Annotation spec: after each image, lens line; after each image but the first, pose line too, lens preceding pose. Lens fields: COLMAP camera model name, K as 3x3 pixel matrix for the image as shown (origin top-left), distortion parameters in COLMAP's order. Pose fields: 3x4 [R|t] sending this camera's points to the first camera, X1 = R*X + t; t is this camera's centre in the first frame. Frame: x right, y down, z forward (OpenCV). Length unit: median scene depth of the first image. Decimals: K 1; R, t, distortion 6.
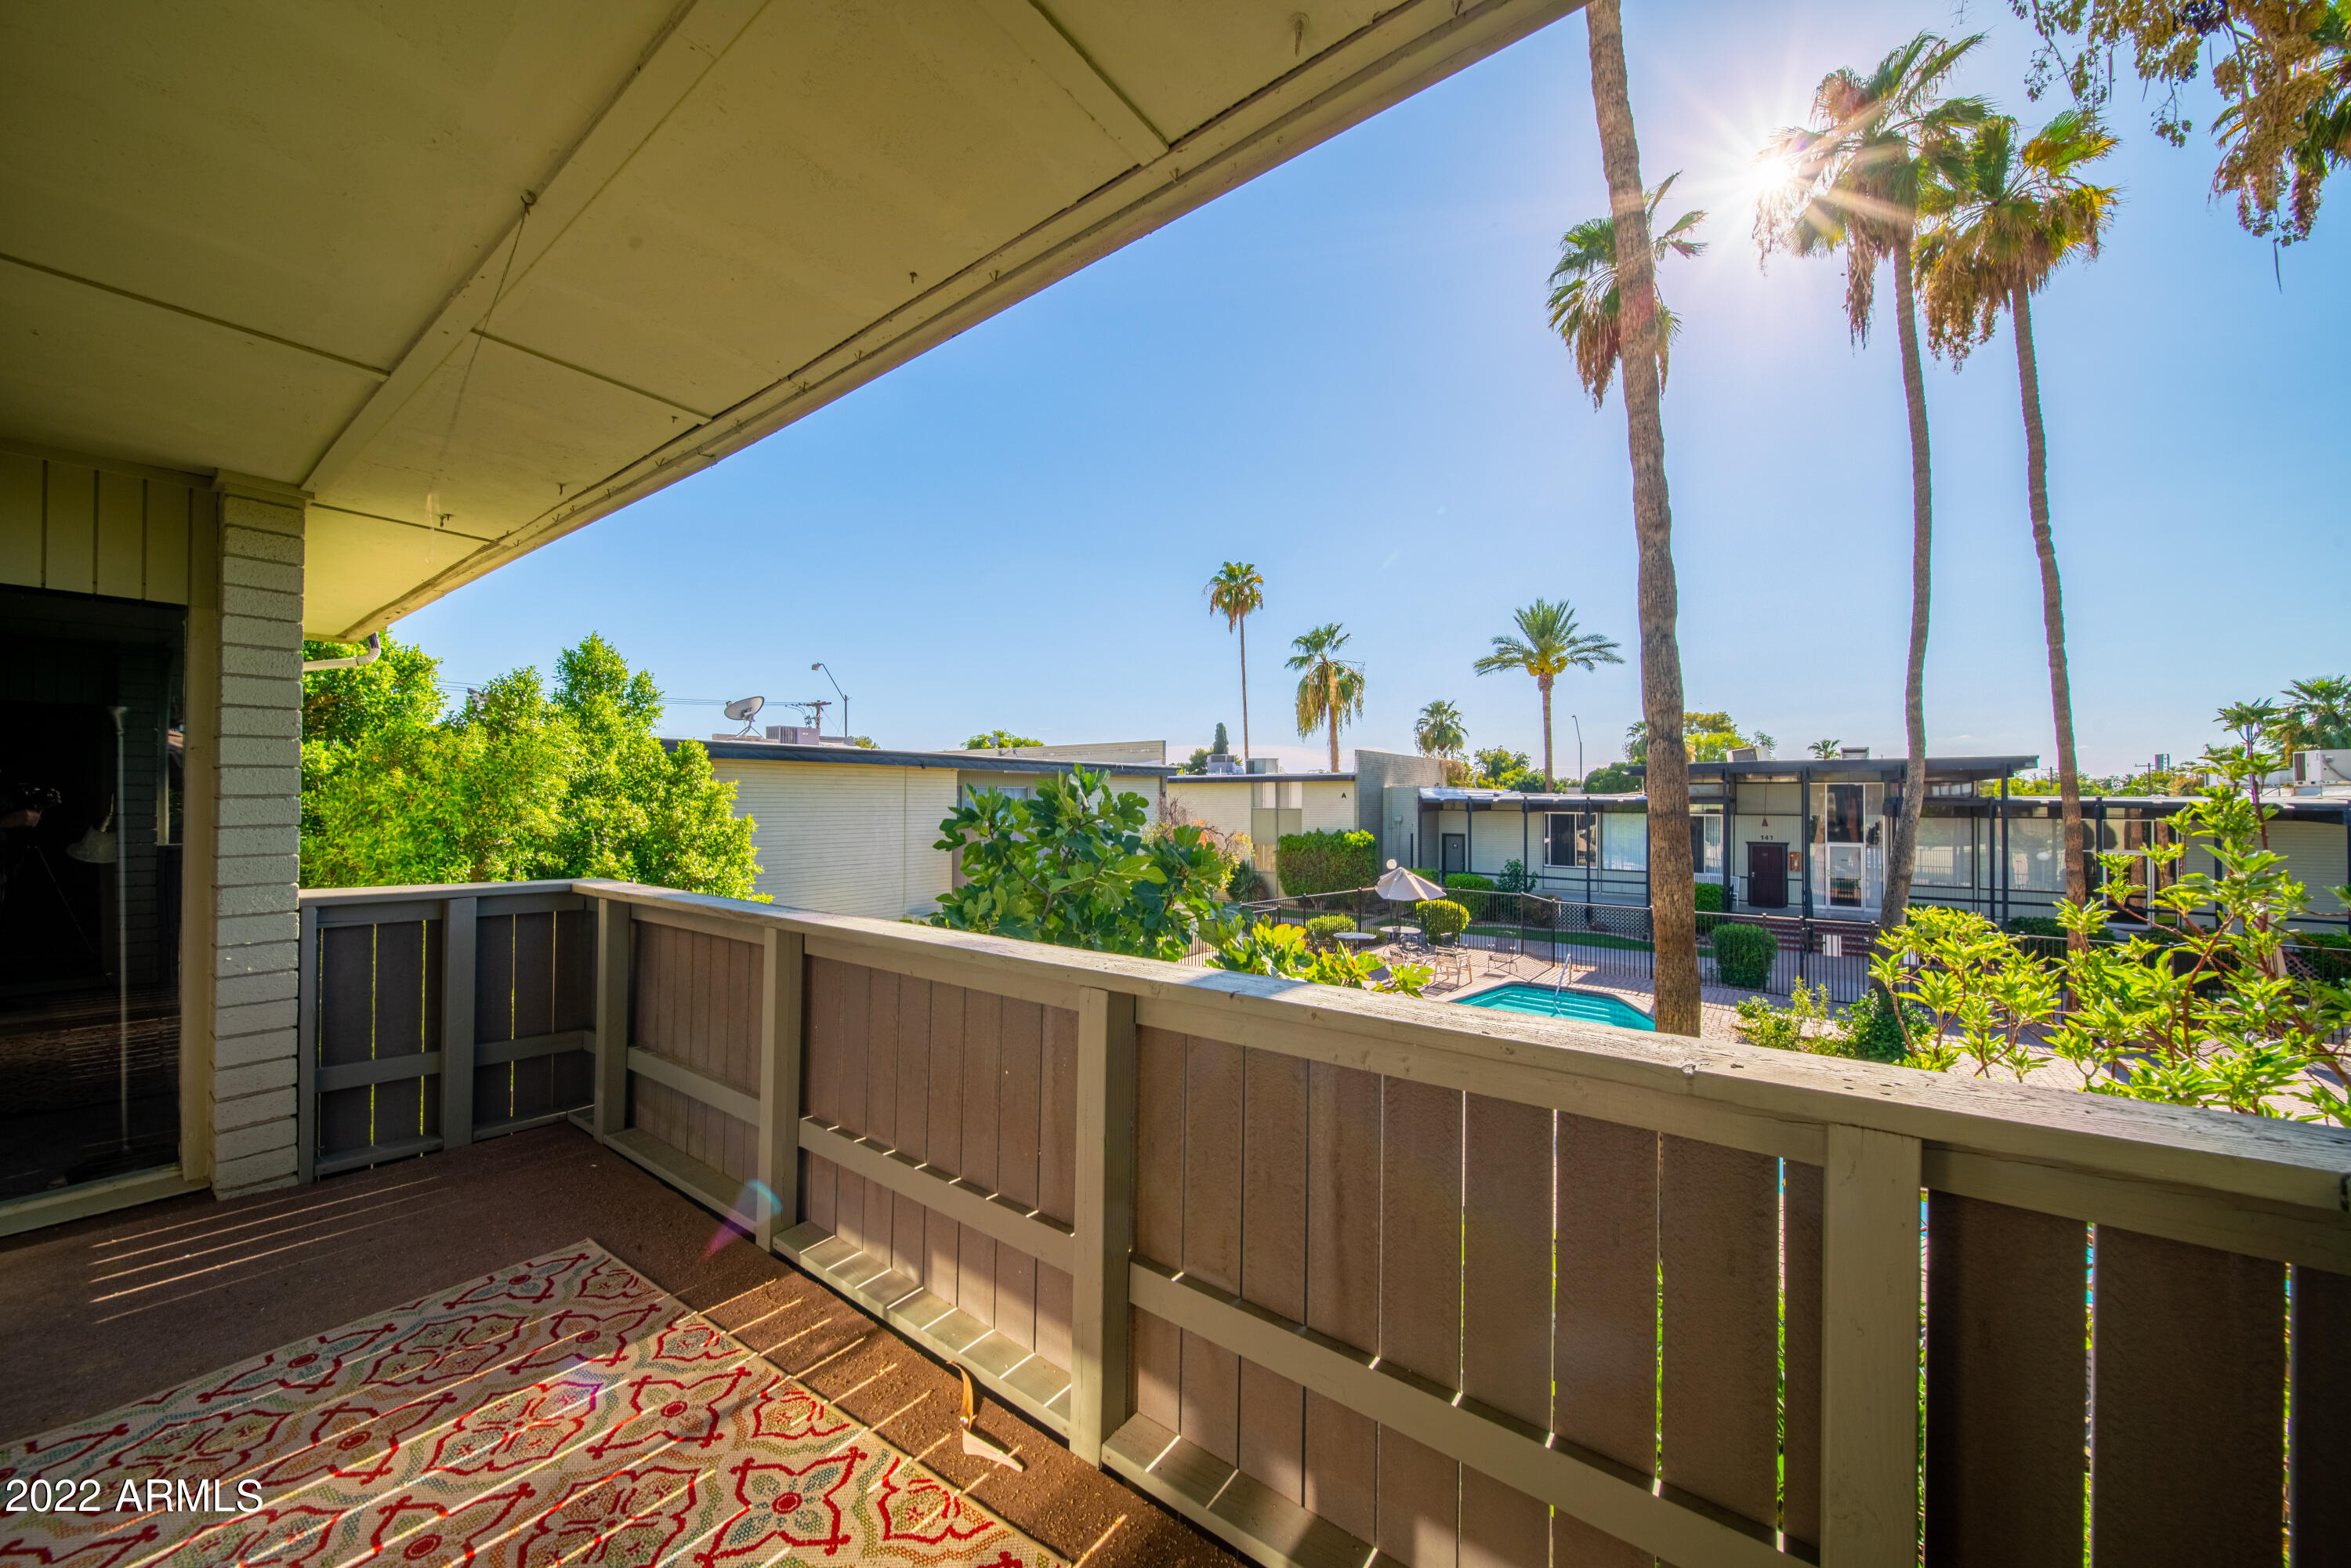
lens RADIAL K [[822.4, 0, 1167.7], [0, 822.4, 789.6], [0, 0, 1]] dist [0.001137, -0.001867]
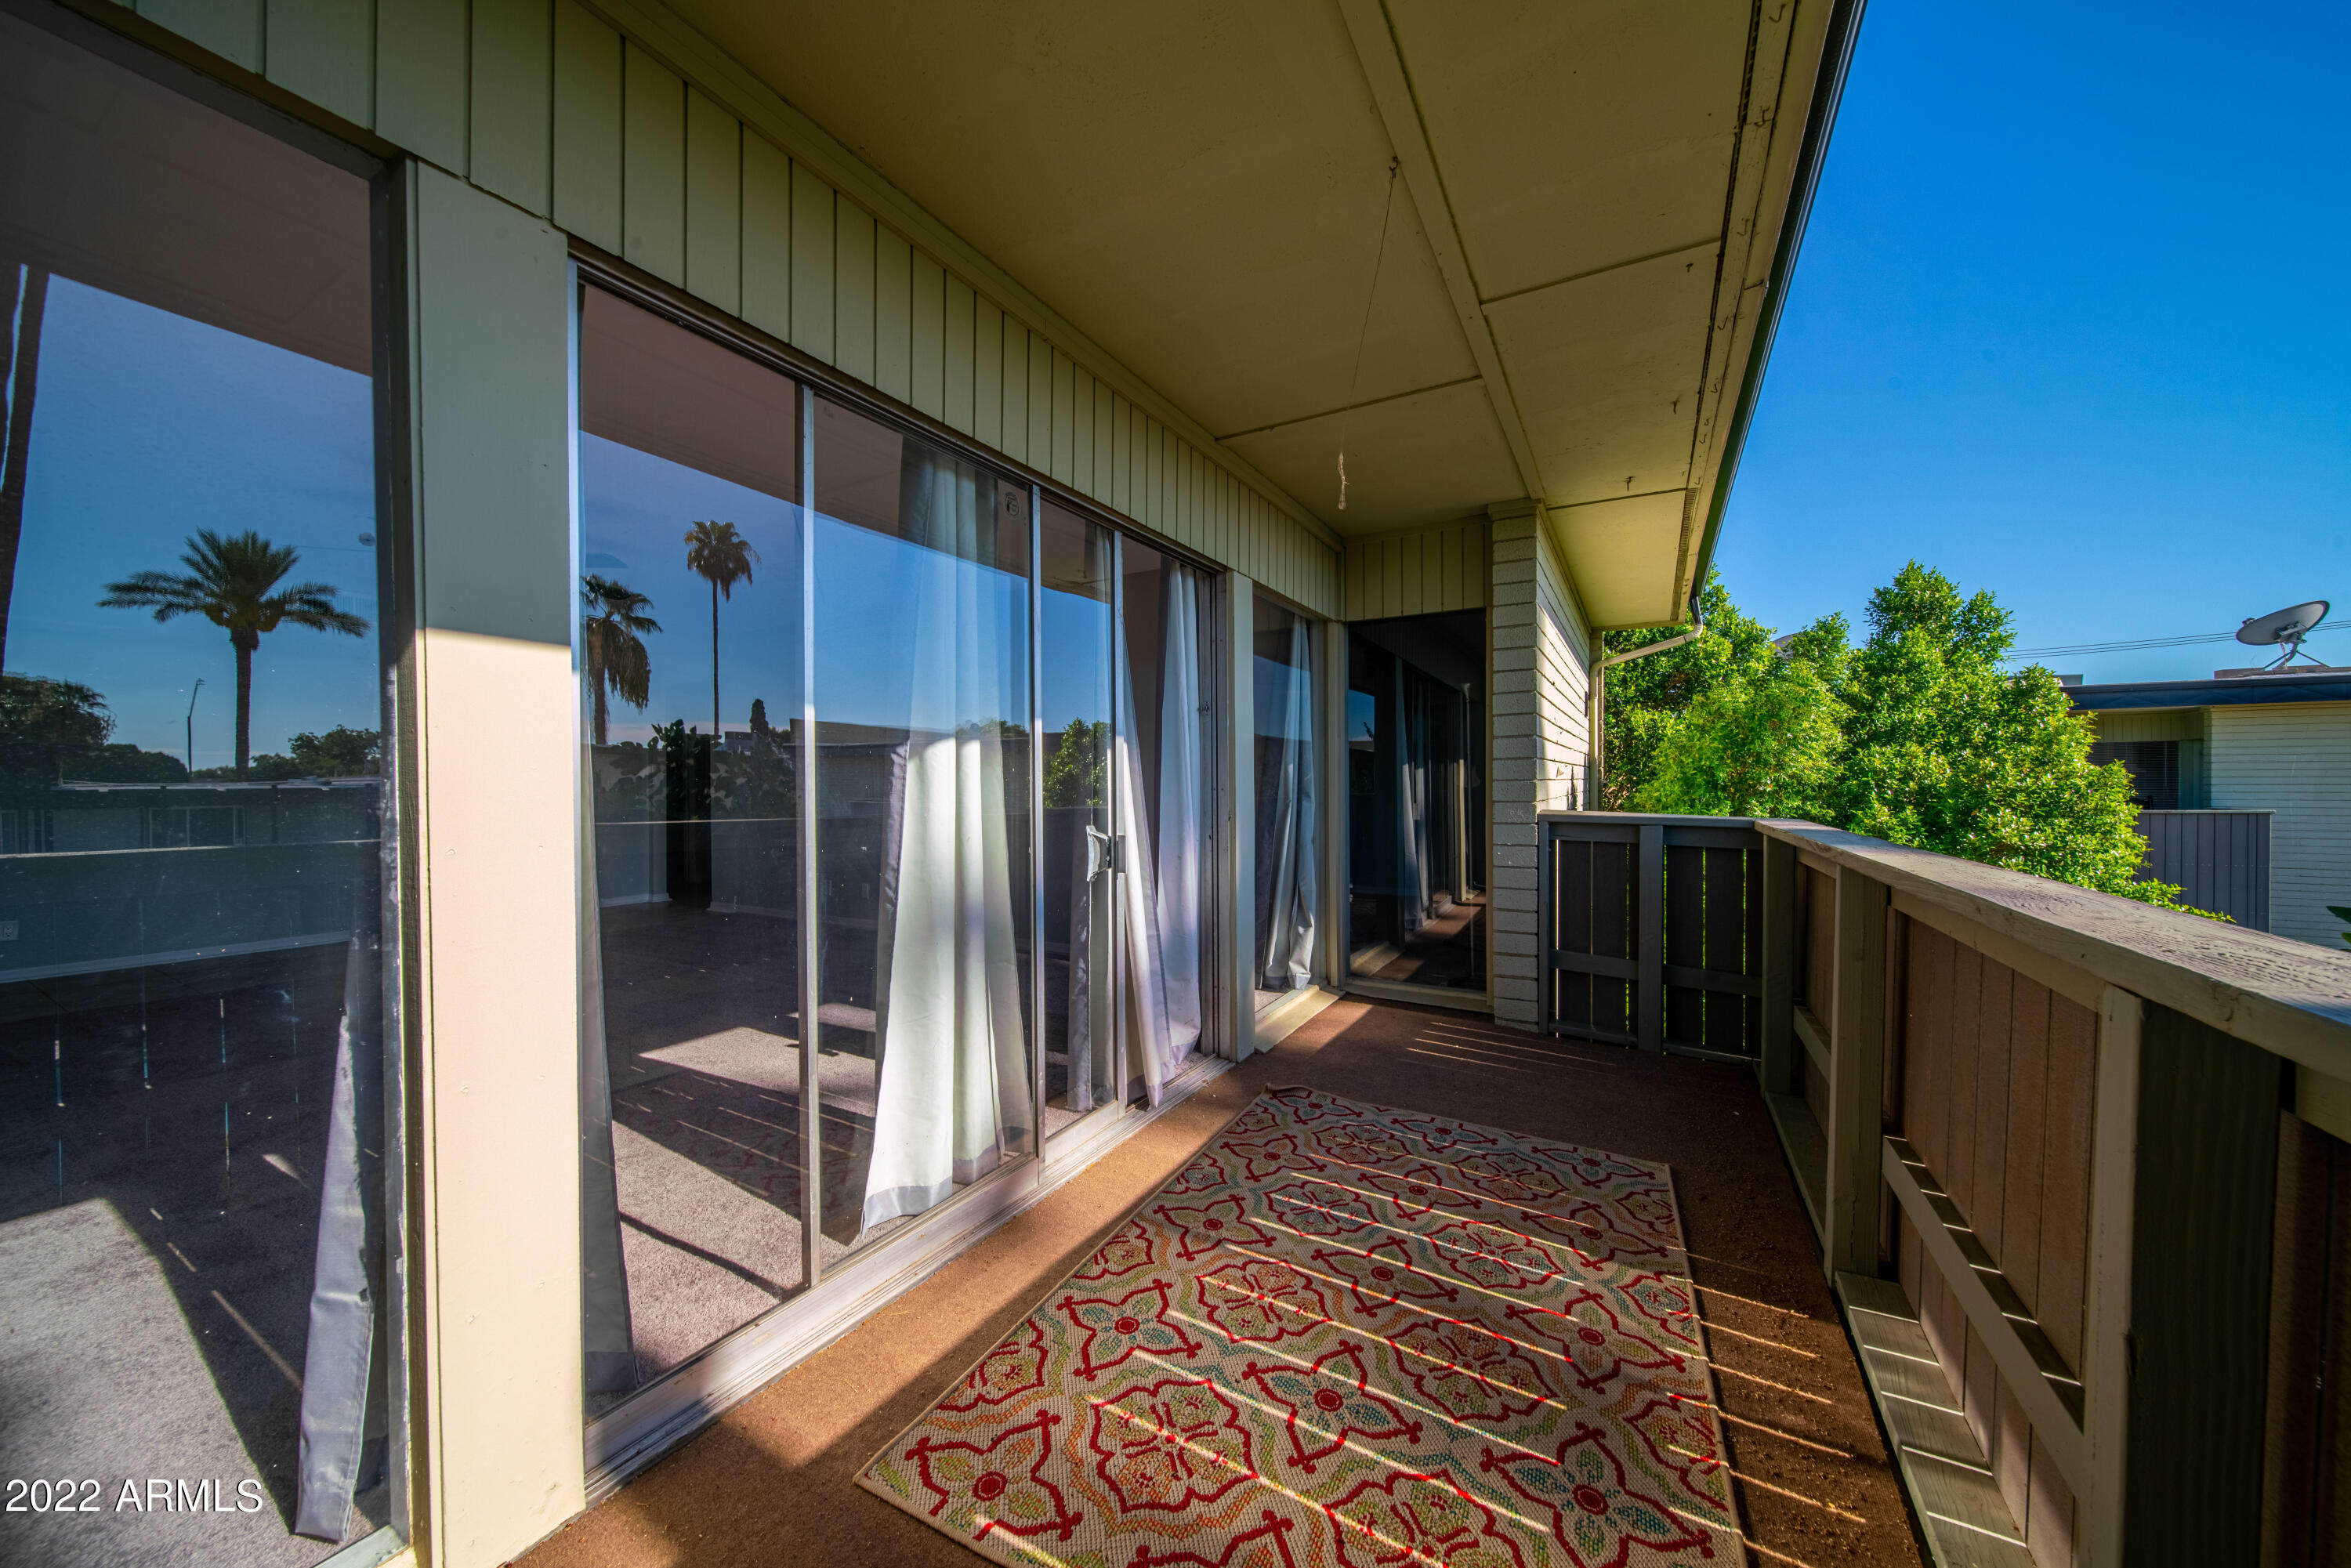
lens RADIAL K [[822.4, 0, 1170.4], [0, 822.4, 788.9], [0, 0, 1]] dist [0.001137, -0.001867]
pose [[0.116136, 0.004524, -0.993223, 0.094249], [0.015759, 0.999855, 0.006397, 0.041139], [0.993108, -0.016395, 0.116048, 0.148925]]
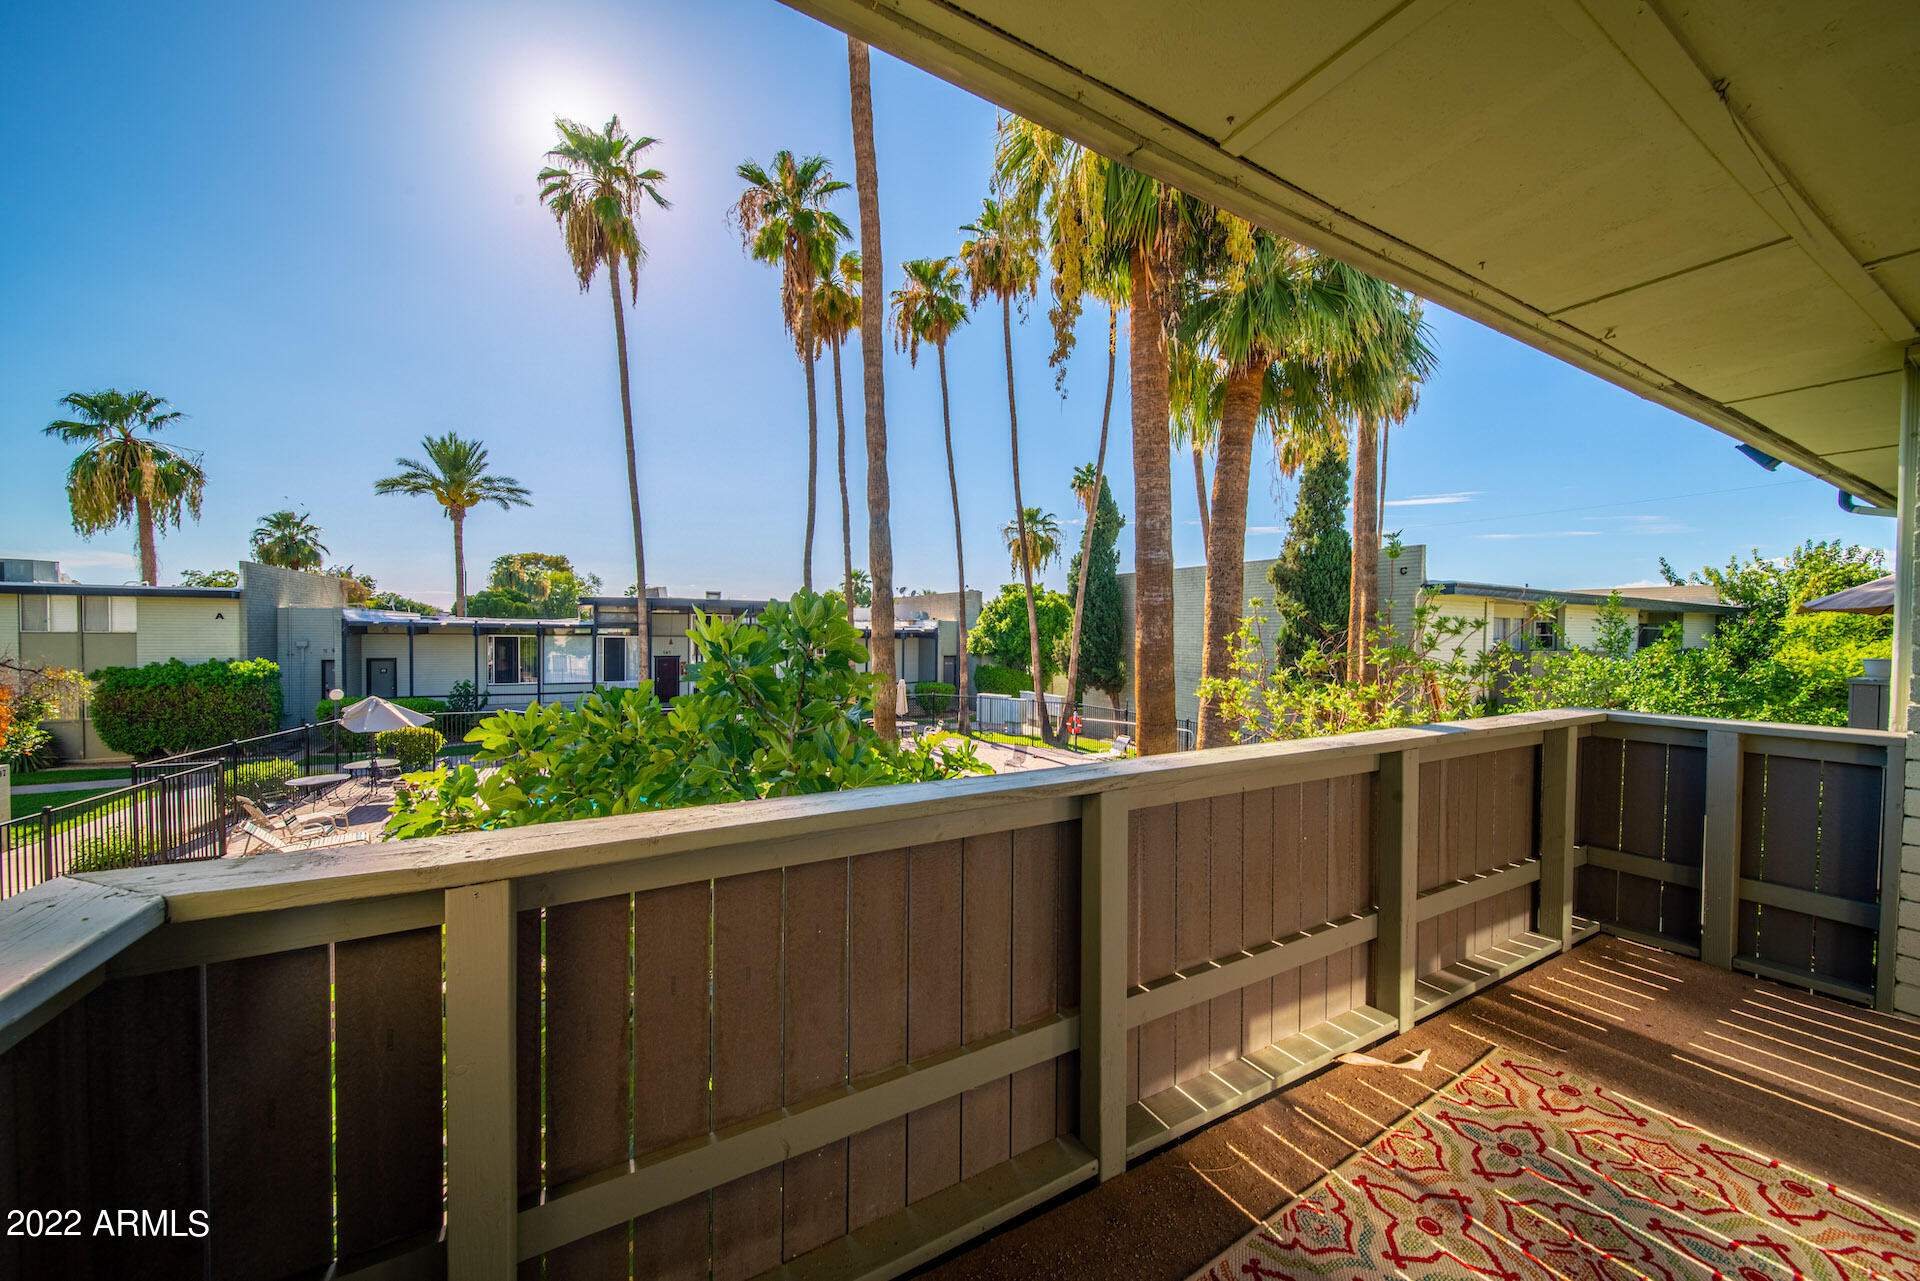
lens RADIAL K [[671.7, 0, 956.1], [0, 671.7, 645.2], [0, 0, 1]] dist [0.001137, -0.001867]
pose [[0.415365, -0.018998, 0.909457, -0.558470], [-0.020771, 0.999323, 0.030362, 0.003963], [-0.909418, -0.031501, 0.414689, 0.424026]]
